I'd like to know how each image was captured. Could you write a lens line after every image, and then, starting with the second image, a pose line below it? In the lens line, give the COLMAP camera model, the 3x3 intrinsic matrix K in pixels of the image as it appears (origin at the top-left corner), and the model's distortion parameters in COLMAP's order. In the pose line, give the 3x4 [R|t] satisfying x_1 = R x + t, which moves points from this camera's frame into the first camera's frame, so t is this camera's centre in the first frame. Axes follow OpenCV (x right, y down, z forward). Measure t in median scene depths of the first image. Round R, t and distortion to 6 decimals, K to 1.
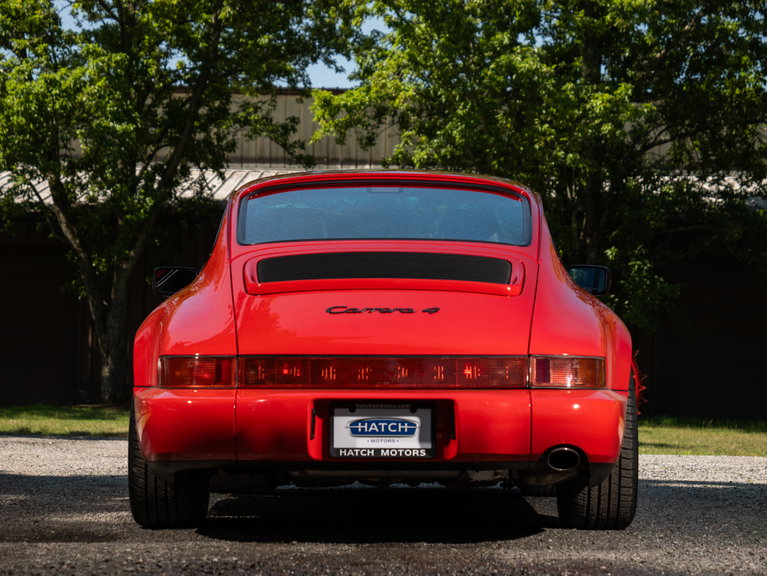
lens RADIAL K [[2213.2, 0, 383.0], [0, 2213.2, 288.3], [0, 0, 1]] dist [0.127226, 0.000000]
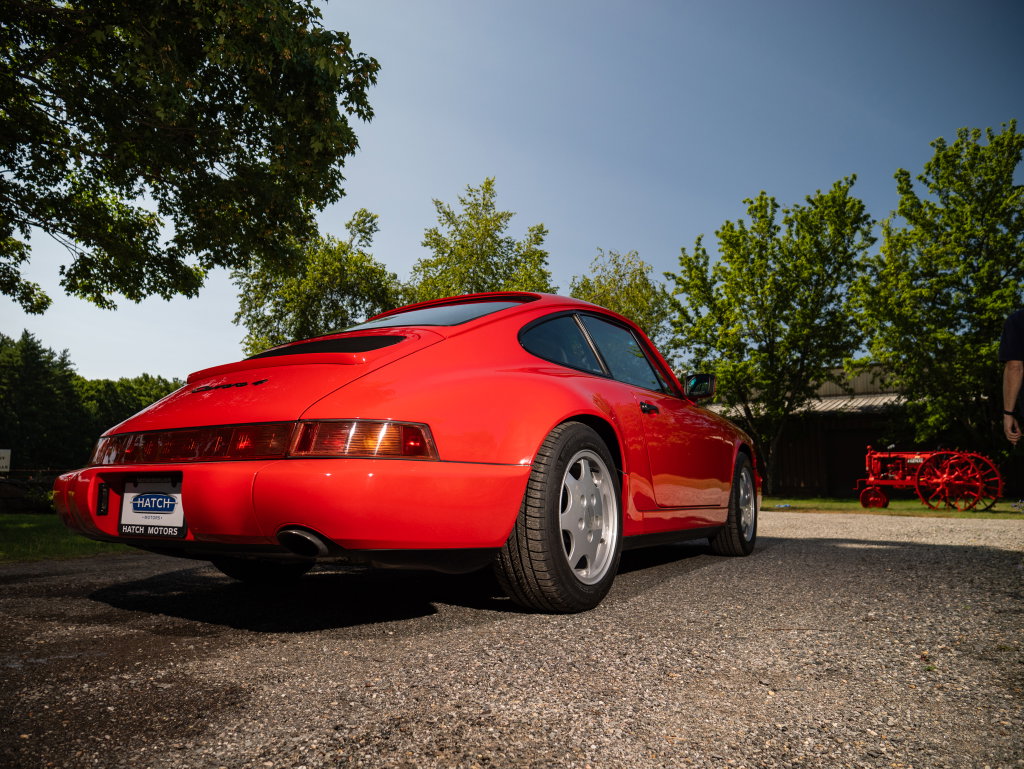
lens RADIAL K [[733.8, 0, 502.9], [0, 733.8, 390.1], [0, 0, 1]] dist [-0.048301, 0.008374]
pose [[0.851269, -0.079001, -0.518748, 0.286071], [0.030733, 0.994411, -0.101007, 0.050401], [0.523828, 0.070041, 0.848939, 0.806415]]
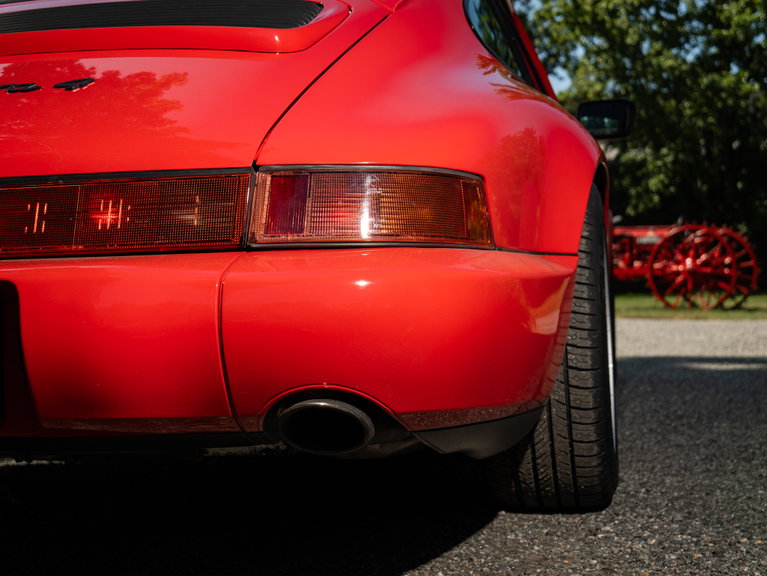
lens RADIAL K [[1163.8, 0, 379.5], [0, 1163.8, 286.0], [0, 0, 1]] dist [0.031205, 0.000000]
pose [[0.977177, -0.032410, -0.209939, 0.133452], [0.042613, 0.998111, 0.044258, 0.043952], [0.208108, -0.052194, 0.976712, 0.803765]]
